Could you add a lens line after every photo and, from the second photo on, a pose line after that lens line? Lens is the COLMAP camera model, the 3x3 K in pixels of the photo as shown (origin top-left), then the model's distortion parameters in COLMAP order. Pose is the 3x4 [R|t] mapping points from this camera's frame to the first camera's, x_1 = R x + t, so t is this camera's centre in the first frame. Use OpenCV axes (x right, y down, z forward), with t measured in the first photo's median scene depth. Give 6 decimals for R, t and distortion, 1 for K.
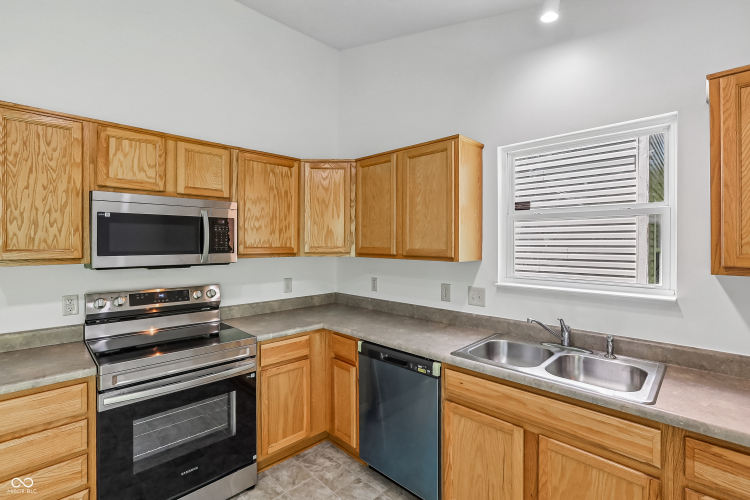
lens RADIAL K [[350.8, 0, 373.2], [0, 350.8, 244.0], [0, 0, 1]] dist [-0.002857, 0.000222]
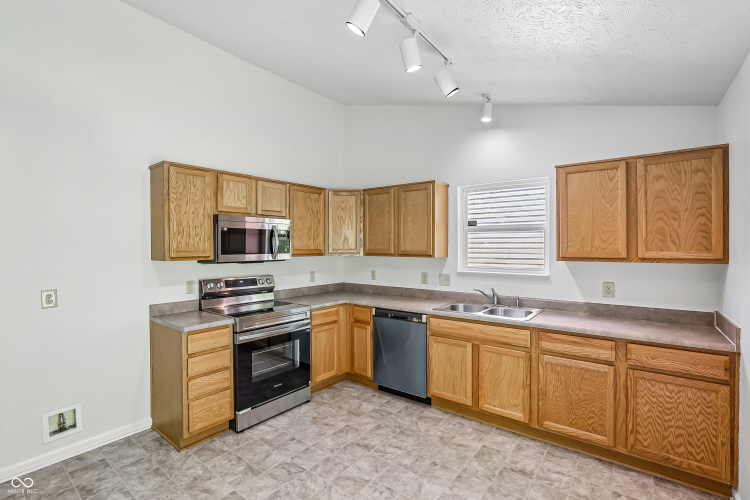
lens RADIAL K [[356.3, 0, 375.0], [0, 356.3, 250.0], [0, 0, 1]] dist [-0.003212, -0.000492]
pose [[0.992355, -0.004317, 0.123342, -0.235805], [0.003343, 0.999962, 0.008103, 0.001072], [-0.123372, -0.007629, 0.992331, -0.609694]]
